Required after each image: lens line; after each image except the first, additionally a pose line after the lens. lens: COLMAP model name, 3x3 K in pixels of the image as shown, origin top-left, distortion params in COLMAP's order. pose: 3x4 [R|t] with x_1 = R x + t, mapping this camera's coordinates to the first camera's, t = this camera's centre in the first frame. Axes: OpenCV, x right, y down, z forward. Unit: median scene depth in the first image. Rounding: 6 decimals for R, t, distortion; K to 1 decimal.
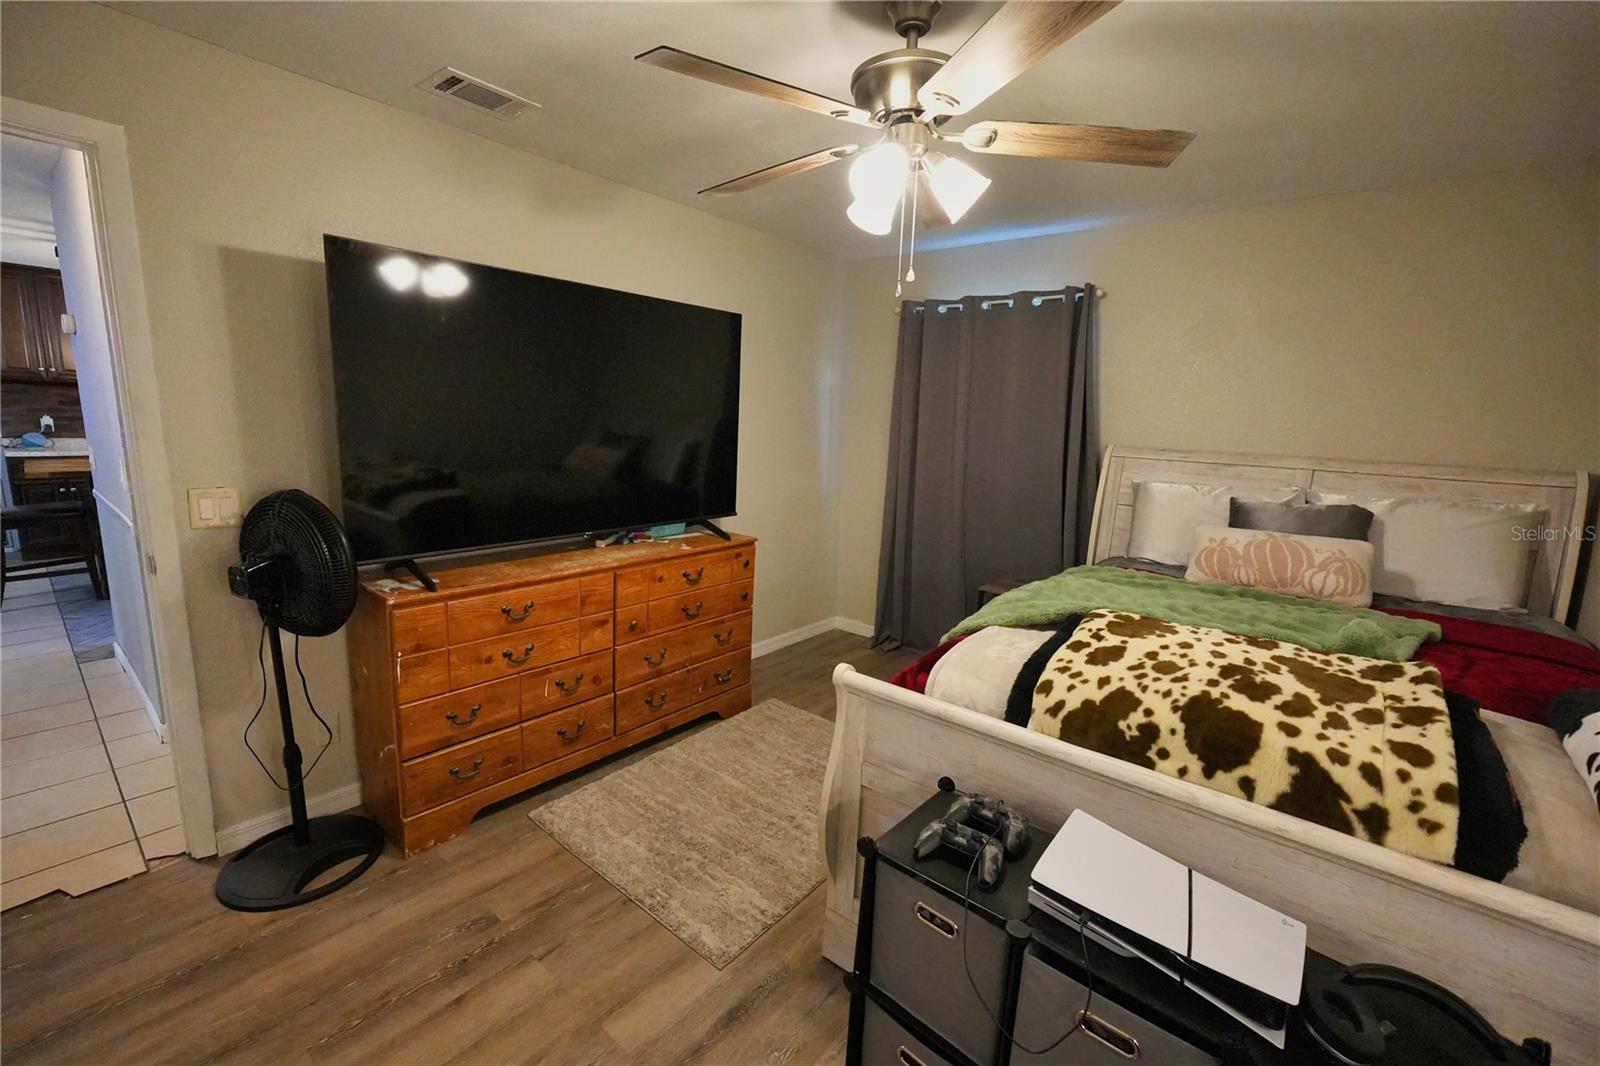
lens RADIAL K [[672.8, 0, 793.7], [0, 672.8, 532.0], [0, 0, 1]] dist [0.009672, 0.000257]
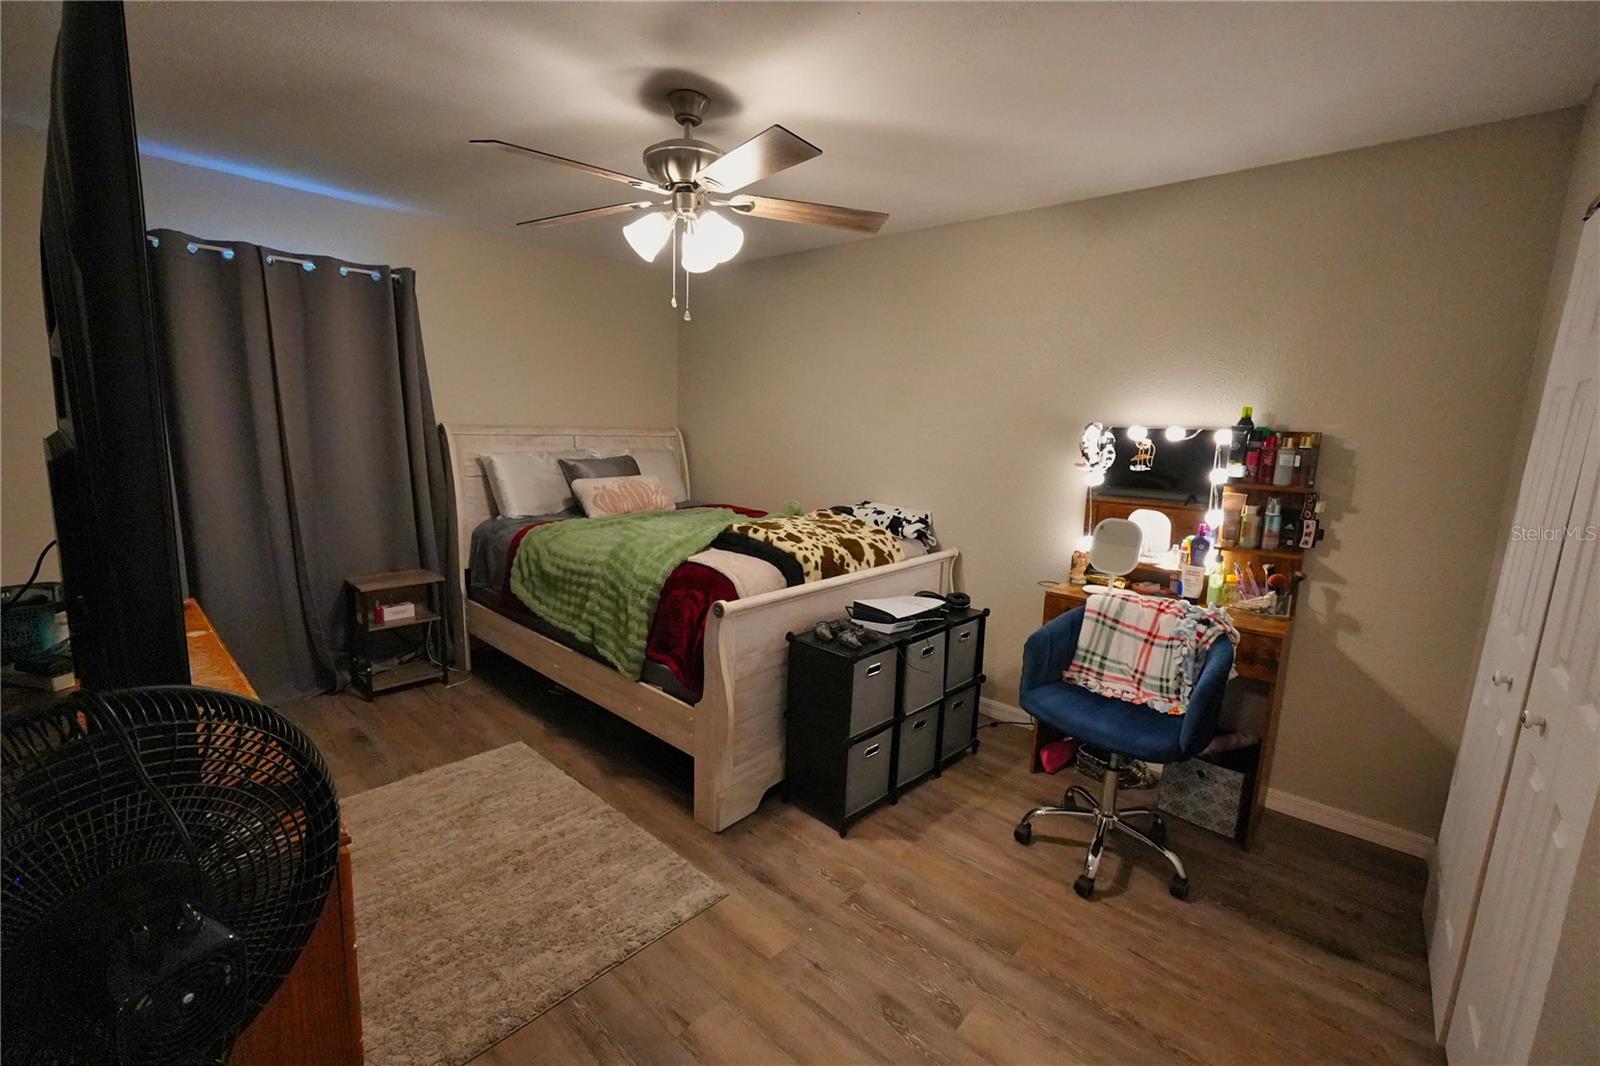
lens RADIAL K [[672.8, 0, 793.7], [0, 672.8, 532.0], [0, 0, 1]] dist [0.009672, 0.000257]
pose [[0.043833, -0.199509, 0.978915, -1.470621], [0.146133, 0.970598, 0.191271, -0.206114], [-0.988293, 0.134667, 0.071699, 0.926378]]
